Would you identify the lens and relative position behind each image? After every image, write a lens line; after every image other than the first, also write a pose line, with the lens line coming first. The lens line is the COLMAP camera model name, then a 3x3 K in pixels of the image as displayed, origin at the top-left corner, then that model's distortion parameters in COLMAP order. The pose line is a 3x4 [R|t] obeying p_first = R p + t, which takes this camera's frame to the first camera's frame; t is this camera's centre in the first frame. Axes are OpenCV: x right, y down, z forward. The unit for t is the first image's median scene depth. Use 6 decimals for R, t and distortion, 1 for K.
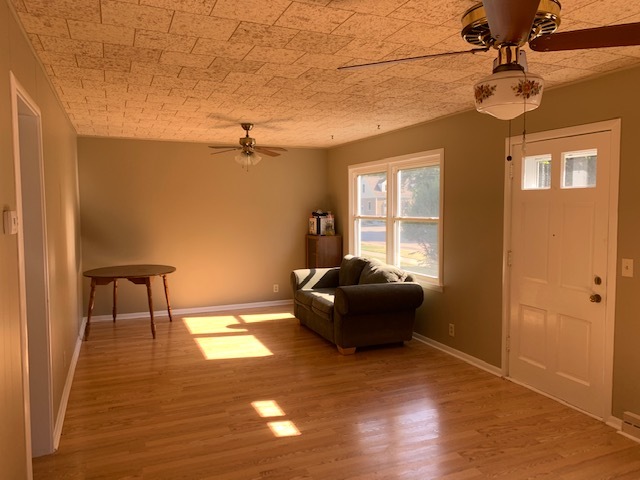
lens RADIAL K [[493.5, 0, 321.9], [0, 493.5, 230.9], [0, 0, 1]] dist [0.024720, -0.001742]
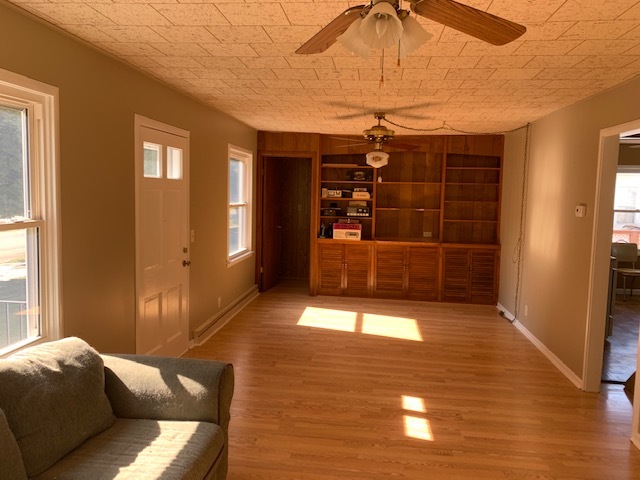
lens RADIAL K [[493.5, 0, 321.9], [0, 493.5, 230.9], [0, 0, 1]] dist [0.024720, -0.001742]
pose [[-0.872413, -0.060885, 0.484962, -0.369850], [0.004121, 0.991260, 0.131862, -0.114568], [-0.488751, 0.117037, -0.864537, 1.799077]]
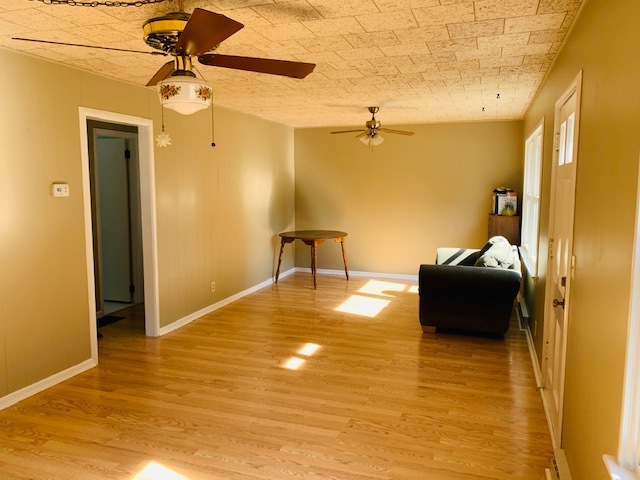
lens RADIAL K [[485.4, 0, 320.0], [0, 485.4, 240.0], [0, 0, 1]] dist [0.066085, -0.001061]
pose [[0.742251, 0.085274, -0.664674, 0.713317], [-0.040080, 0.995744, 0.082991, -0.013585], [0.668922, -0.034960, 0.742510, 0.156554]]
